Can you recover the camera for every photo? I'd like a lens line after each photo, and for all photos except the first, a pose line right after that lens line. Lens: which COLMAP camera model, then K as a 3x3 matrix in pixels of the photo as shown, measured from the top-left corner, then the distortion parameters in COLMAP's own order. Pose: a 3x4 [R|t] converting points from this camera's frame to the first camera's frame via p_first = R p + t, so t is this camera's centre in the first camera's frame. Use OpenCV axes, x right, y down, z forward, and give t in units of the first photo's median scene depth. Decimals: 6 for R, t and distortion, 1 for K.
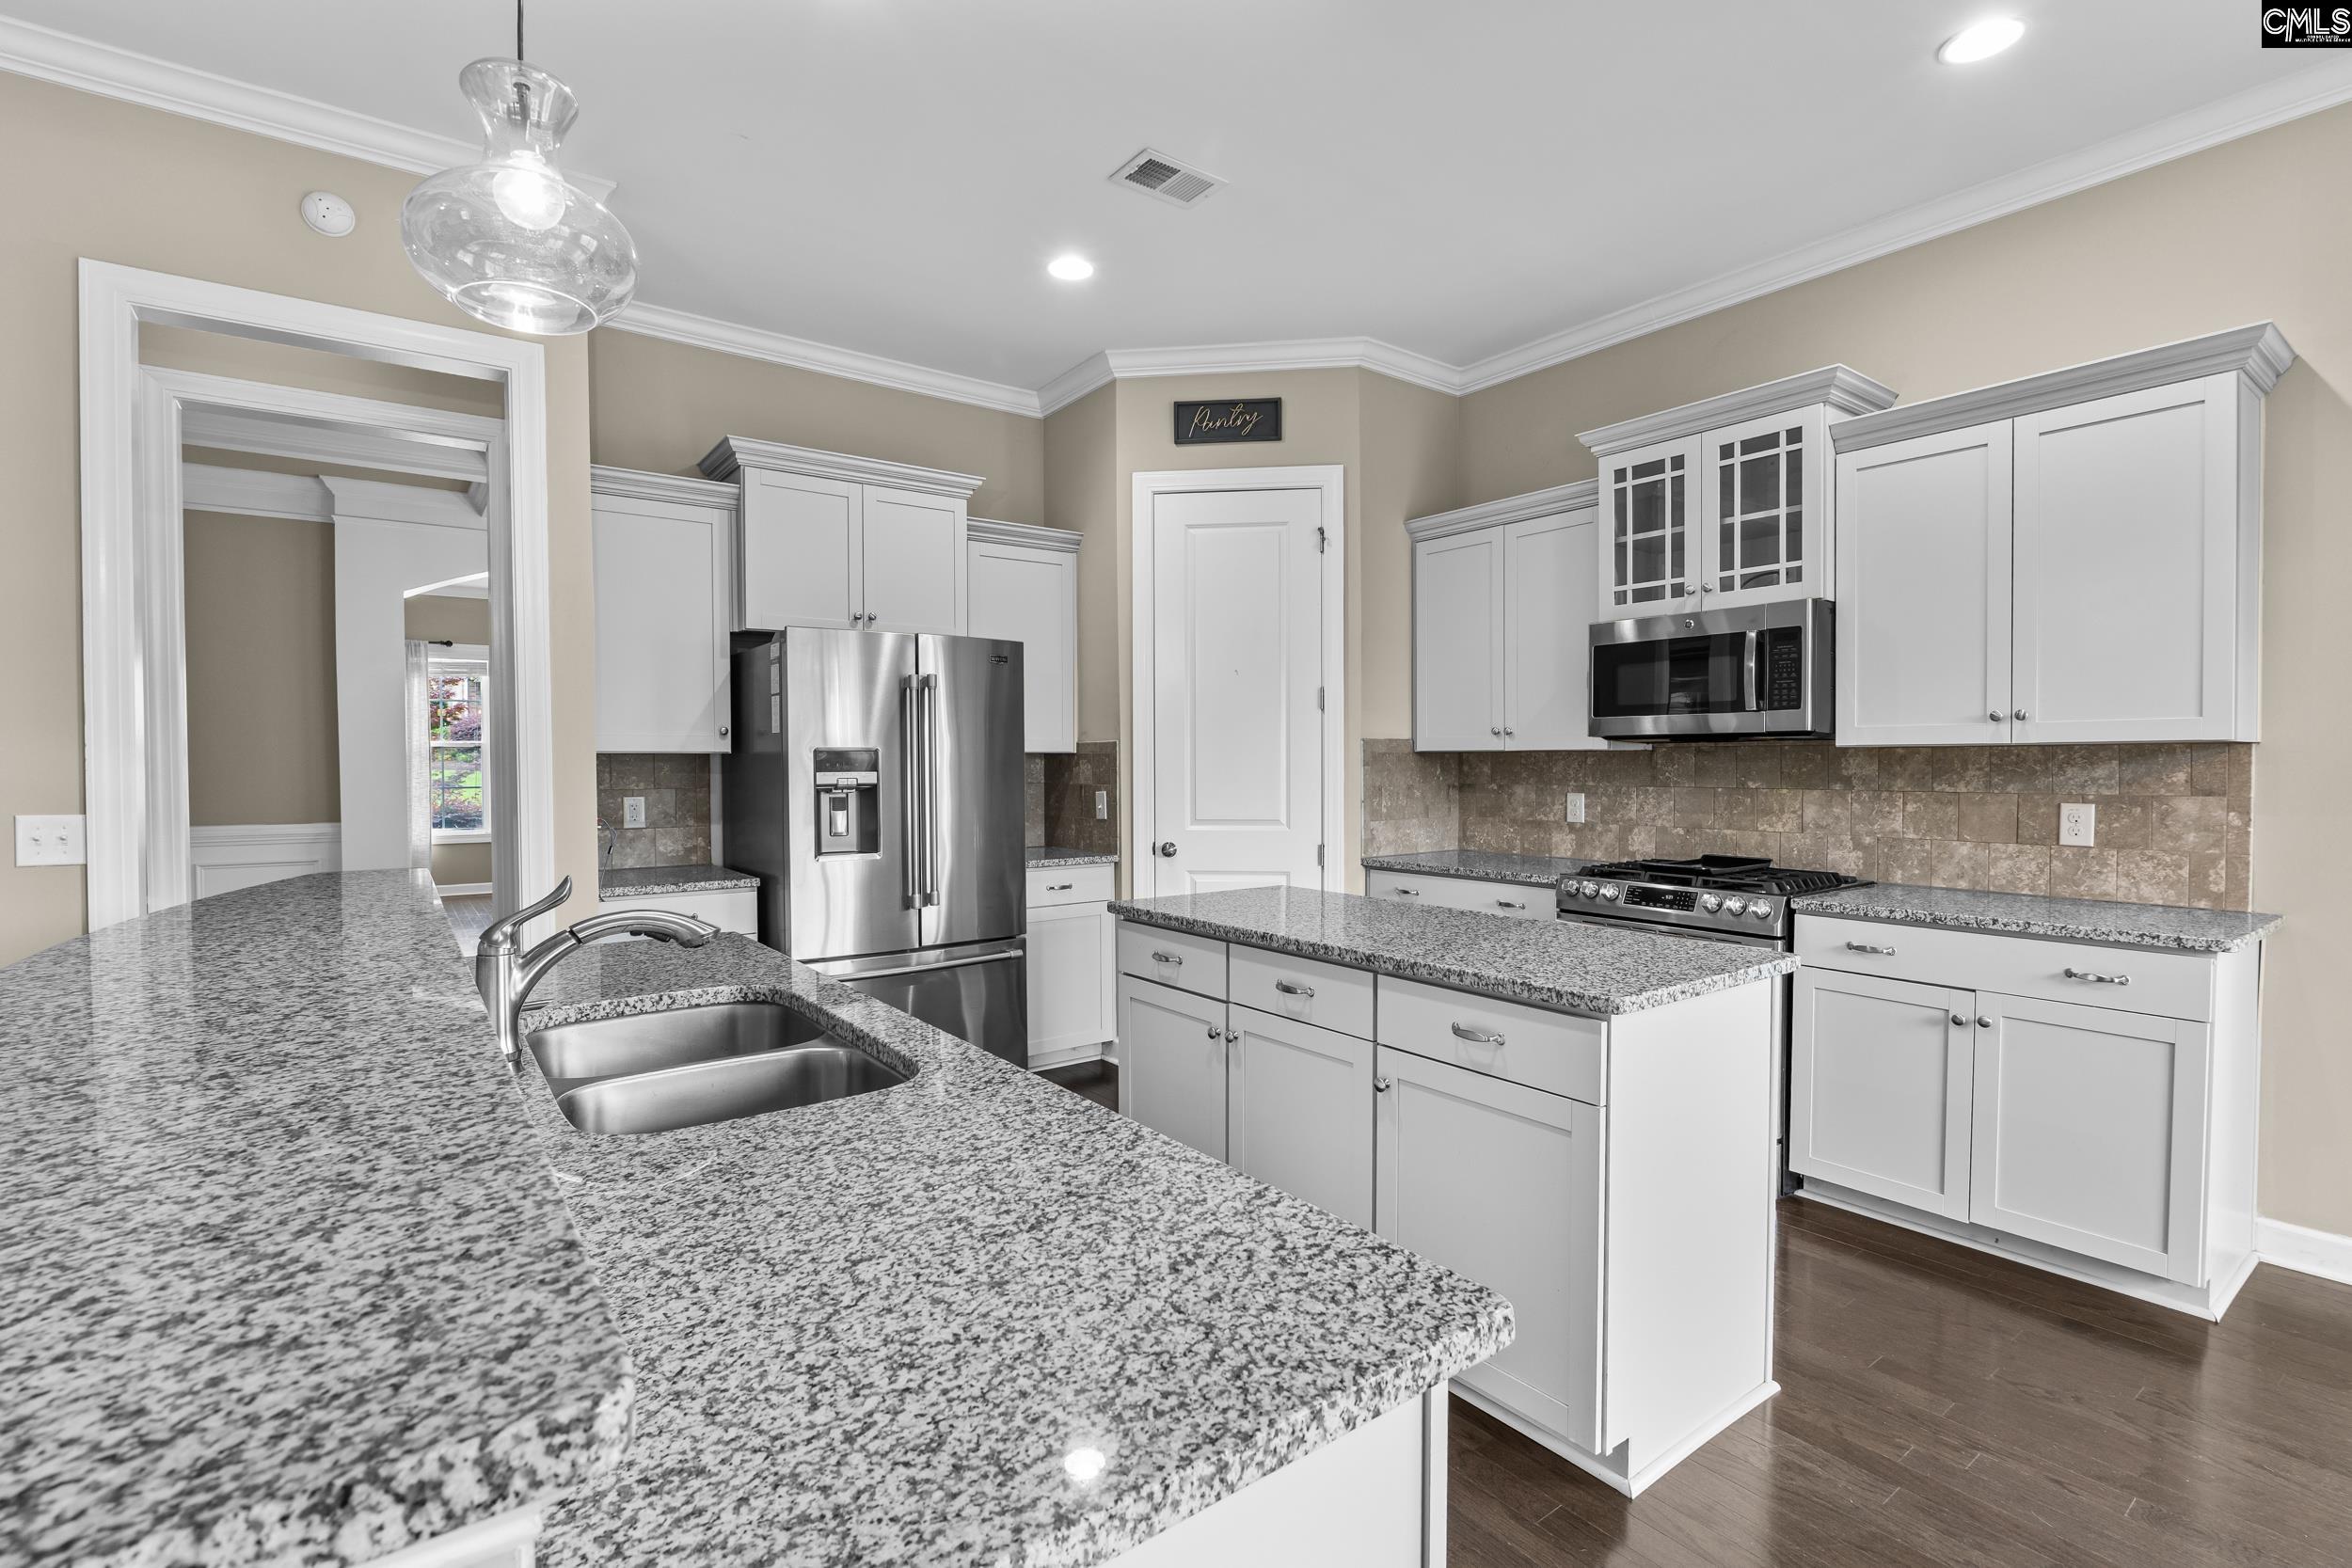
lens RADIAL K [[1080.6, 0, 1177.5], [0, 1080.6, 780.8], [0, 0, 1]] dist [-0.011023, 0.002091]
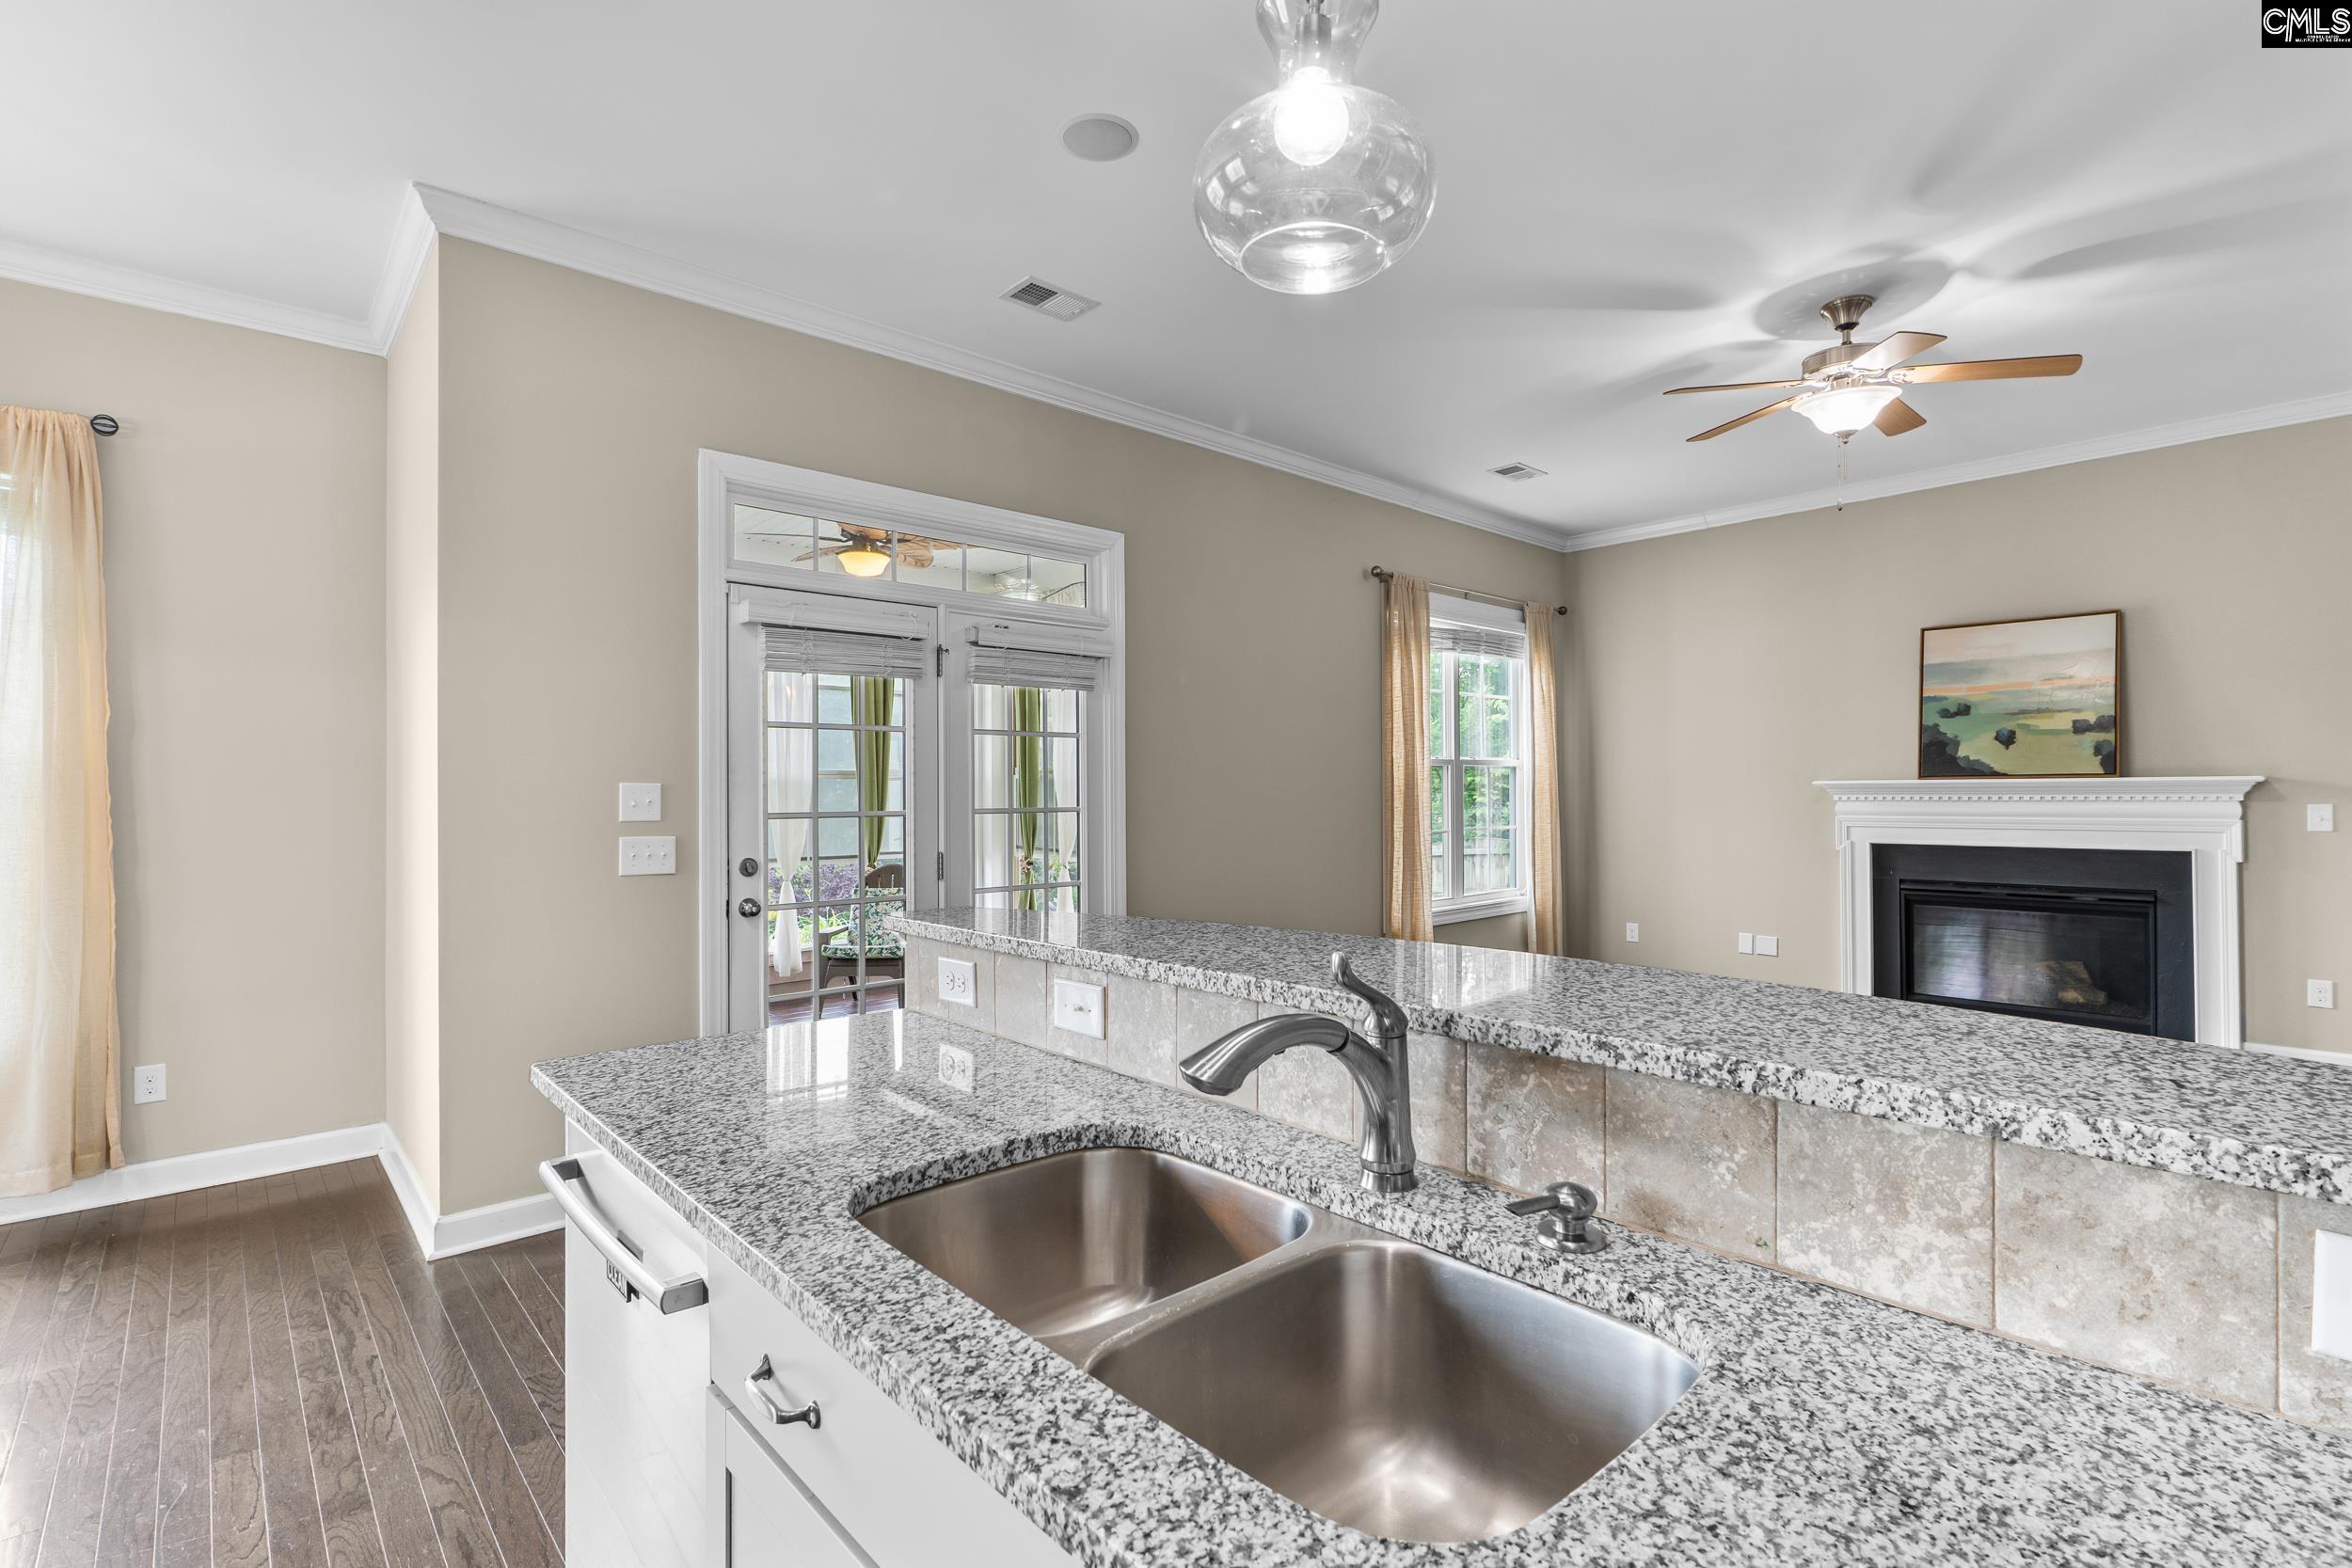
lens RADIAL K [[1080.6, 0, 1175.4], [0, 1080.6, 783.0], [0, 0, 1]] dist [-0.011023, 0.002091]
pose [[-0.995109, 0.003257, -0.098726, -0.474117], [0.001861, 0.999897, 0.014220, -0.048244], [0.098762, 0.013967, -0.995013, 2.129284]]
